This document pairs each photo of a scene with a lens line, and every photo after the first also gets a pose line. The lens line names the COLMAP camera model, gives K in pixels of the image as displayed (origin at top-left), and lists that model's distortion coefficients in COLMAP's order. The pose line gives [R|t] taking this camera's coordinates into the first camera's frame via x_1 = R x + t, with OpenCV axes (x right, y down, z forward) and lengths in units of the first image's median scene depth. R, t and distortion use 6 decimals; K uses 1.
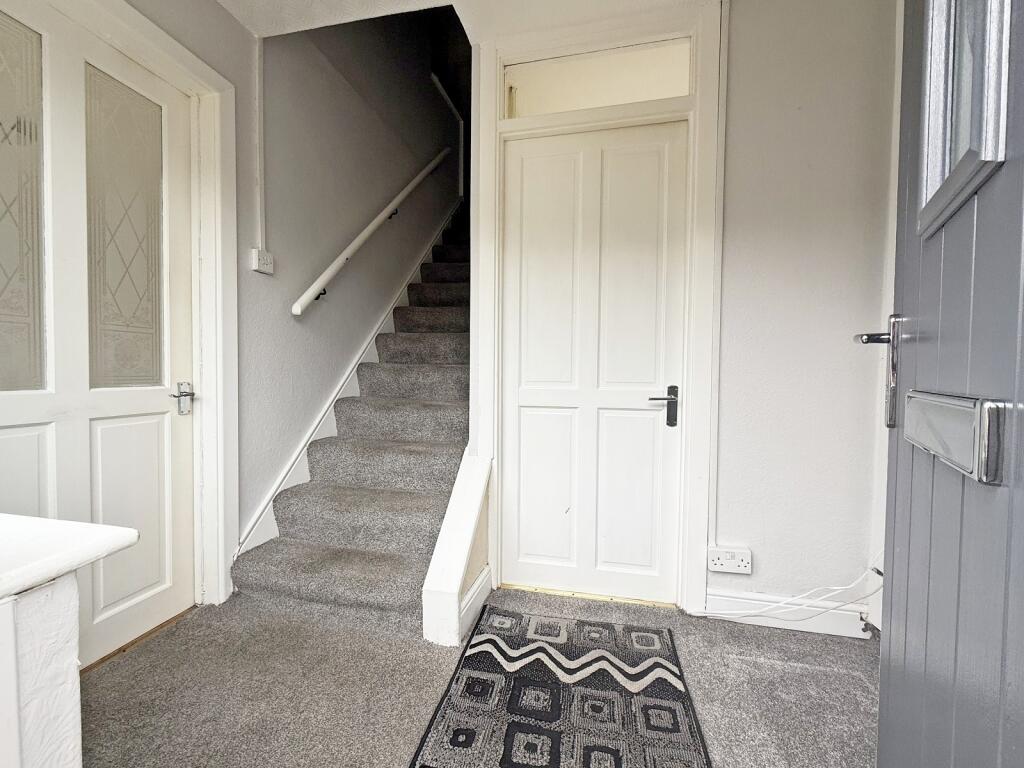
lens RADIAL K [[412.6, 0, 512.0], [0, 412.6, 384.0], [0, 0, 1]] dist [0.000691, 0.000075]
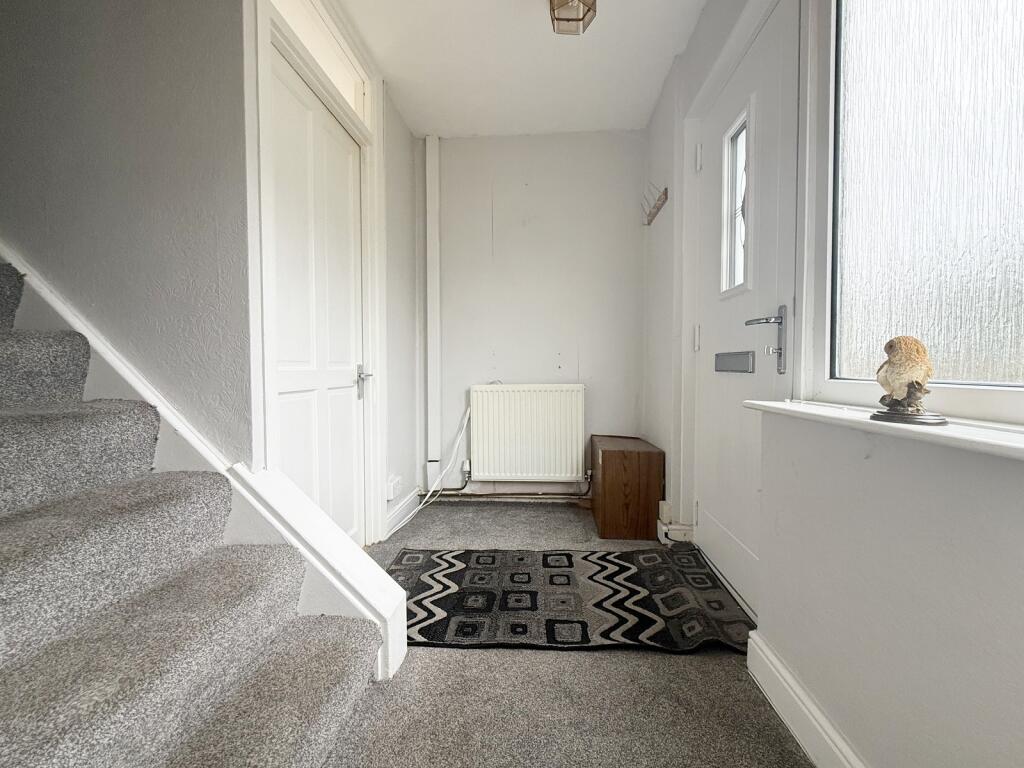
lens RADIAL K [[412.6, 0, 512.0], [0, 412.6, 384.0], [0, 0, 1]] dist [0.000691, 0.000075]
pose [[-0.128994, -0.039164, 0.990872, -1.125076], [0.032472, 0.998517, 0.043693, 0.027284], [-0.991114, 0.037811, -0.127531, 0.952531]]
